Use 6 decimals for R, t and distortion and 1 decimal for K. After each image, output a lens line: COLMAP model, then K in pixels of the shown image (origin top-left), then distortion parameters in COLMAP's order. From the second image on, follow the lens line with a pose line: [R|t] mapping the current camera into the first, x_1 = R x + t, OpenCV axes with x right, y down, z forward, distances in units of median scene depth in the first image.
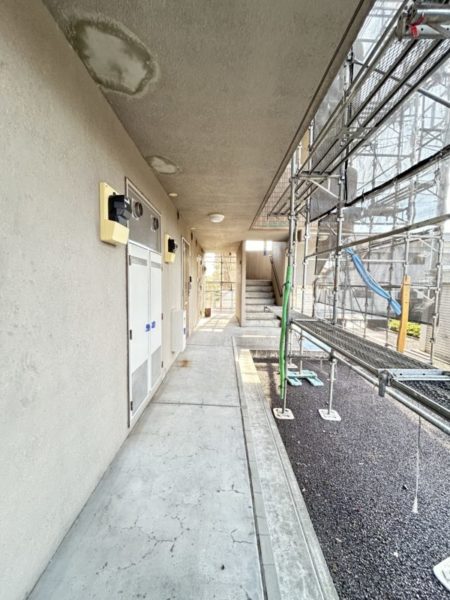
lens RADIAL K [[244.0, 0, 223.4], [0, 244.0, 299.2], [0, 0, 1]] dist [0.001958, 0.000139]
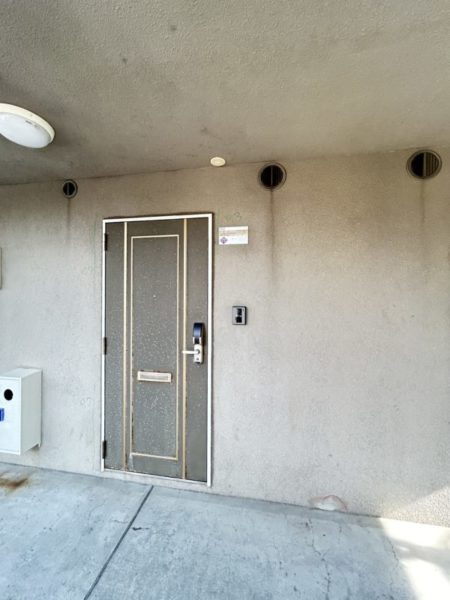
lens RADIAL K [[244.0, 0, 227.6], [0, 244.0, 298.1], [0, 0, 1]] dist [0.001958, 0.000139]
pose [[-0.170584, -0.013820, -0.985246, 0.383524], [-0.079365, 0.996846, -0.000241, -0.217294], [0.982142, 0.078153, -0.171143, 2.176108]]
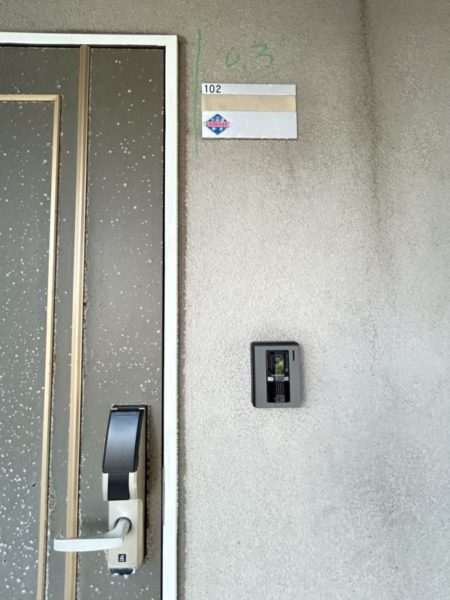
lens RADIAL K [[244.0, 0, 220.1], [0, 244.0, 298.5], [0, 0, 1]] dist [0.001958, 0.000139]
pose [[0.028223, -0.078598, -0.996507, -0.086446], [-0.062943, 0.994786, -0.080245, -0.213459], [0.997618, 0.064988, 0.023129, 2.043907]]
